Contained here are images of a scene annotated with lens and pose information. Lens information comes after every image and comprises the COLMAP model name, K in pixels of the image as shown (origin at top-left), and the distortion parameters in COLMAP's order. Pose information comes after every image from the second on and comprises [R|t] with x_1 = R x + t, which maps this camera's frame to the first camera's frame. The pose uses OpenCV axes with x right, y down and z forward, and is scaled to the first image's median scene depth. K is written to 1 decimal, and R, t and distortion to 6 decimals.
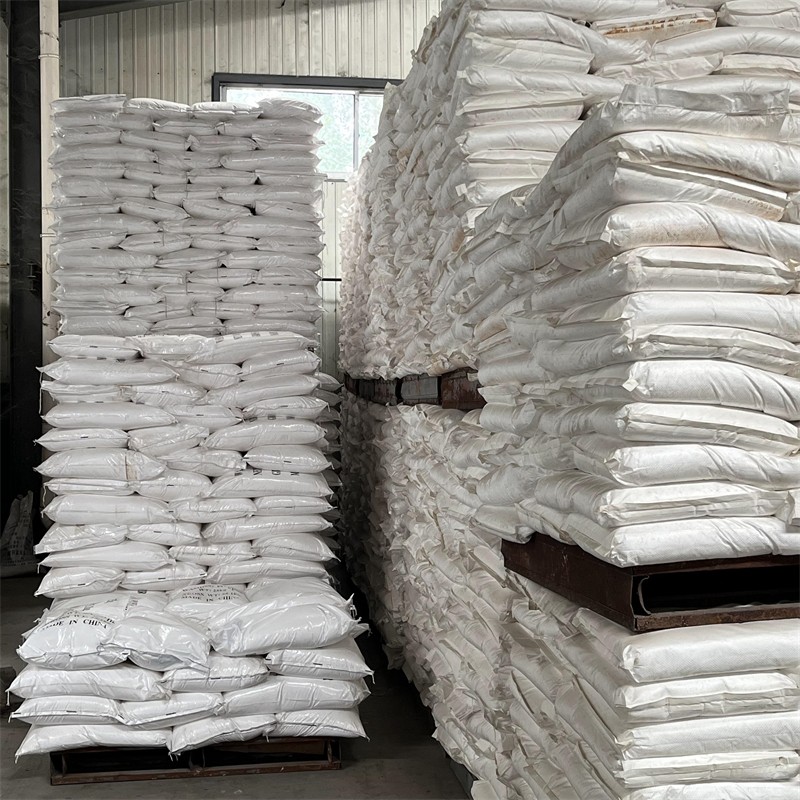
lens RADIAL K [[1246.6, 0, 400.0], [0, 1246.6, 400.0], [0, 0, 1]] dist [0.180311, -0.592468]
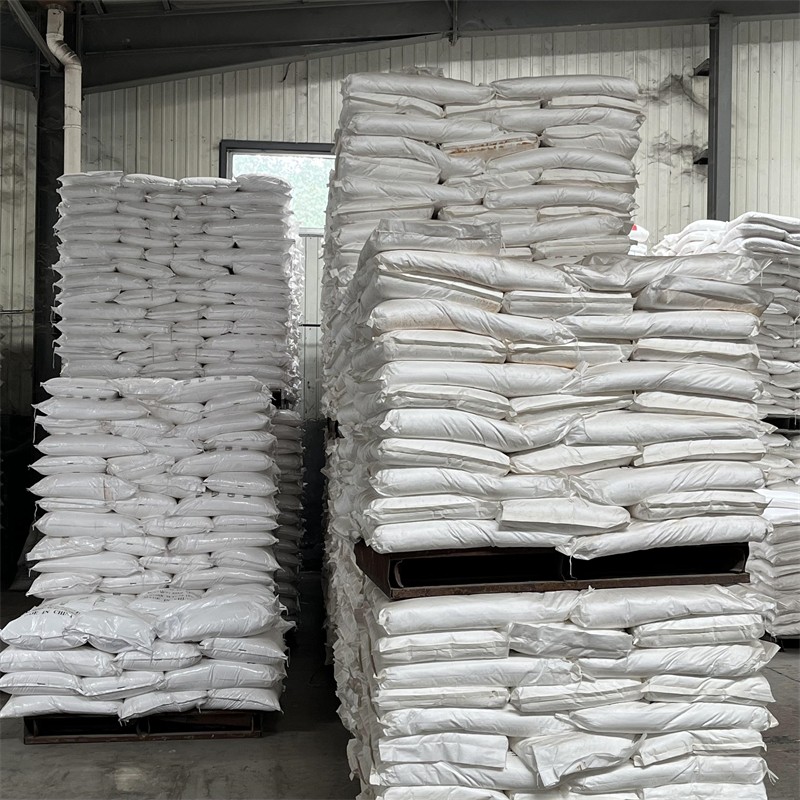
lens RADIAL K [[1246.6, 0, 400.0], [0, 1246.6, 400.0], [0, 0, 1]] dist [0.180311, -0.592468]
pose [[0.999094, 0.011376, -0.041004, 0.136183], [-0.012549, 0.999516, -0.028472, -0.000519], [0.040660, 0.028961, 0.998753, -0.225795]]
